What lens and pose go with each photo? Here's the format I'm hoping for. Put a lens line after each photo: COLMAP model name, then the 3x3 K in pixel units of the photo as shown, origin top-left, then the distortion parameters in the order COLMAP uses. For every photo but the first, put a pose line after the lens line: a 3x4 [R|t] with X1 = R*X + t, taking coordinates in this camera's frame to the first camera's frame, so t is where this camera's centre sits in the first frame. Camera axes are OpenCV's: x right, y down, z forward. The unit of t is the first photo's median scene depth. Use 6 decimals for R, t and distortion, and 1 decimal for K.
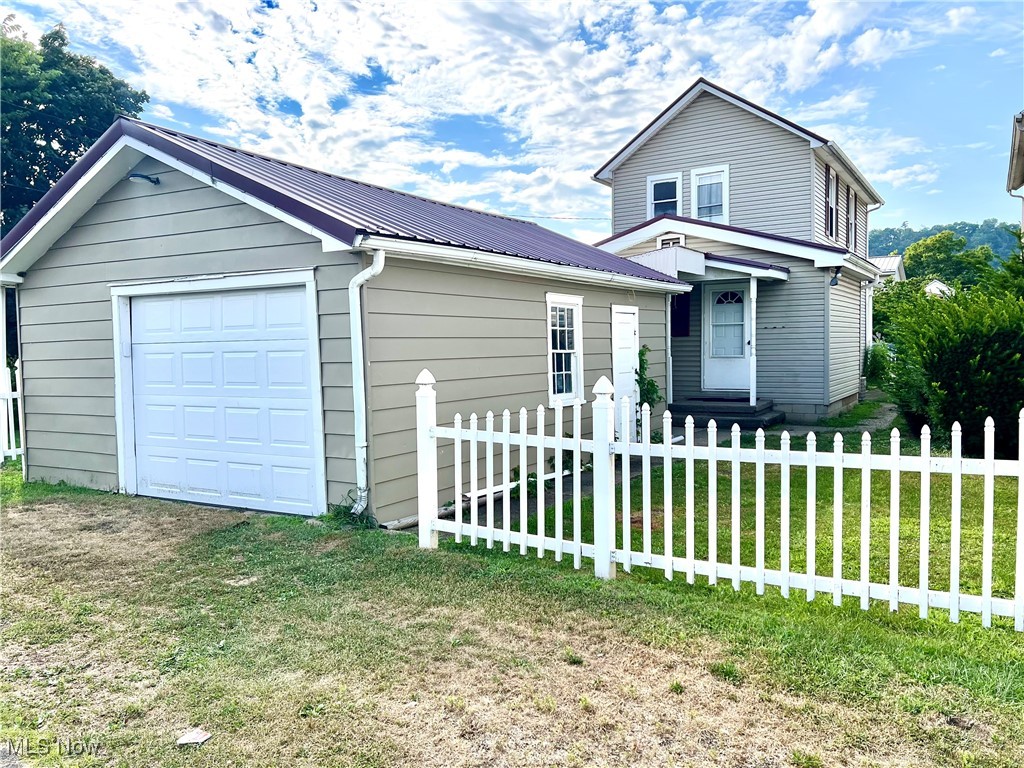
lens RADIAL K [[763.6, 0, 518.2], [0, 763.6, 381.8], [0, 0, 1]] dist [0.076712, -0.086845]
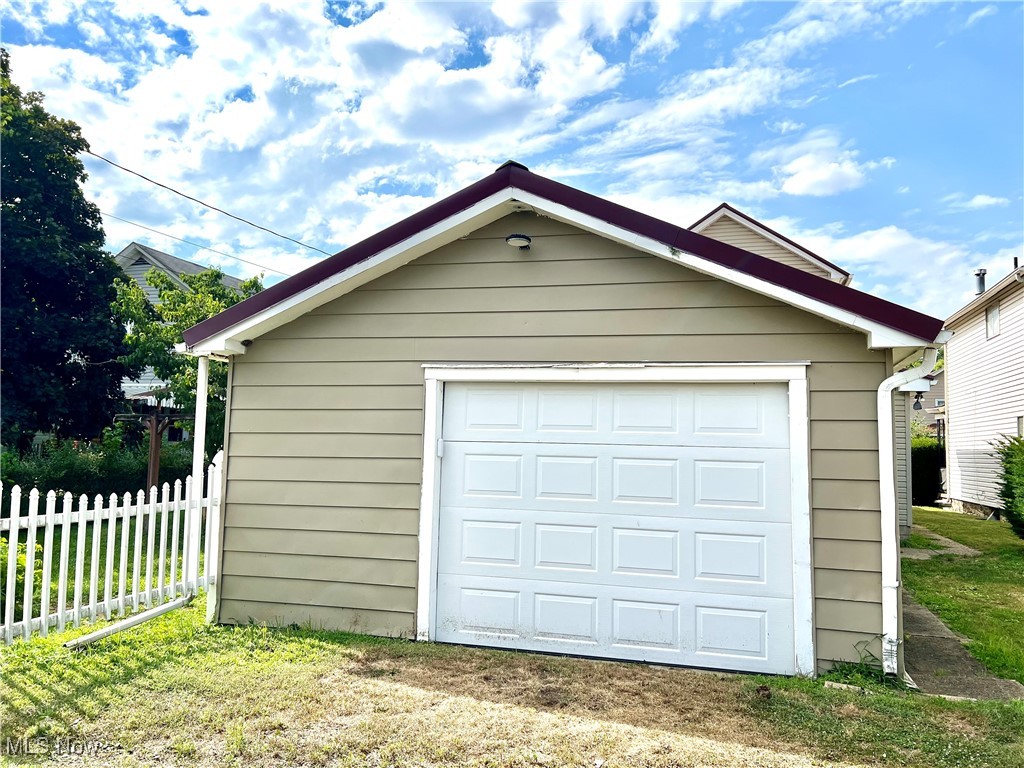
lens RADIAL K [[763.6, 0, 514.9], [0, 763.6, 381.3], [0, 0, 1]] dist [0.076712, -0.086845]
pose [[0.965706, 0.062852, 0.251916, -0.659542], [-0.028332, 0.989973, -0.138388, -0.004177], [-0.258088, 0.126505, 0.957803, 0.240526]]
